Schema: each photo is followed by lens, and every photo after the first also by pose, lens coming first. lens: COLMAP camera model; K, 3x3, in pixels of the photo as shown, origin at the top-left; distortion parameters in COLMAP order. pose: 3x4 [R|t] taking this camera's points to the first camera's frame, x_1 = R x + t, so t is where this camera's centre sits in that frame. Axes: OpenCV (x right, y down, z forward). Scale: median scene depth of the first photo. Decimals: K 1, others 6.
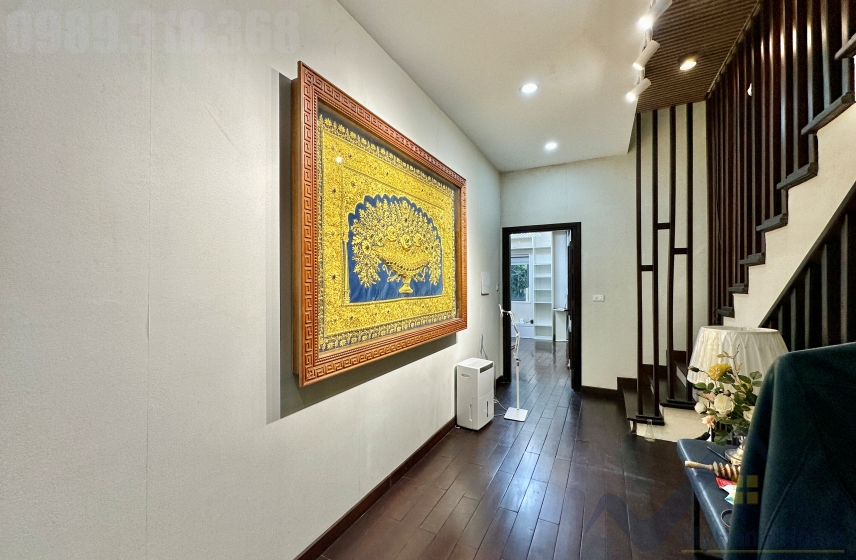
lens RADIAL K [[341.5, 0, 428.7], [0, 341.5, 278.7], [0, 0, 1]] dist [-0.000690, -0.000095]
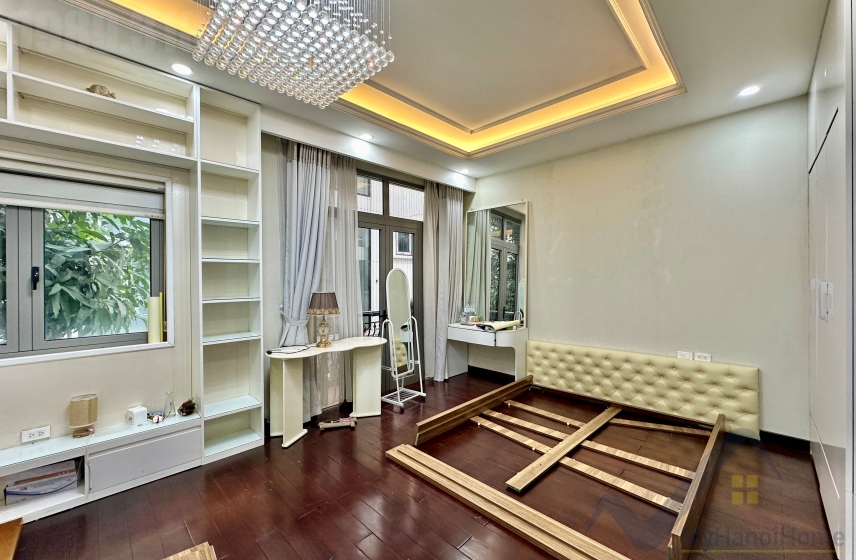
lens RADIAL K [[341.5, 0, 428.7], [0, 341.5, 278.7], [0, 0, 1]] dist [-0.000690, -0.000095]
pose [[0.294727, -0.000648, 0.955581, 0.077011], [-0.002126, 0.999997, 0.001334, 0.010842], [-0.955579, -0.002425, 0.294725, 0.716911]]
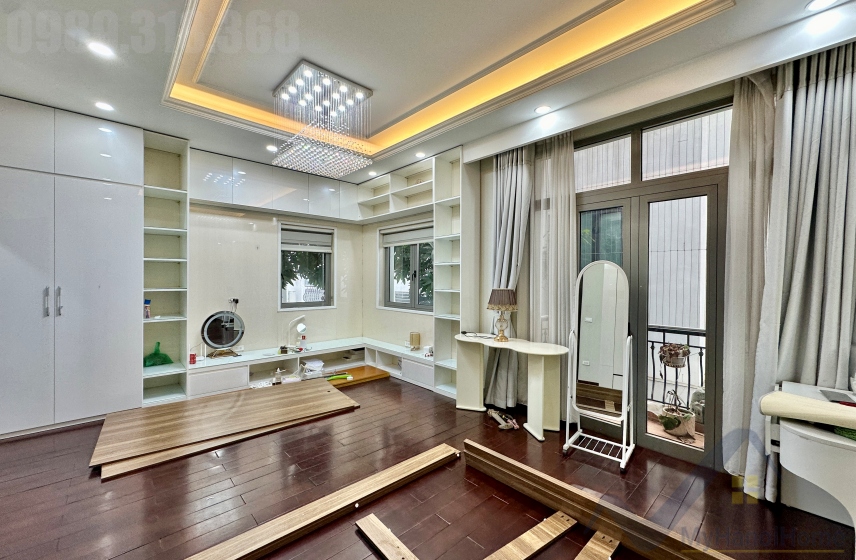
lens RADIAL K [[341.5, 0, 428.7], [0, 341.5, 278.7], [0, 0, 1]] dist [-0.000690, -0.000095]
pose [[0.940482, 0.005635, -0.339797, 0.461205], [-0.000911, 0.999901, 0.014061, 0.009109], [0.339843, -0.012915, 0.940394, 0.536858]]
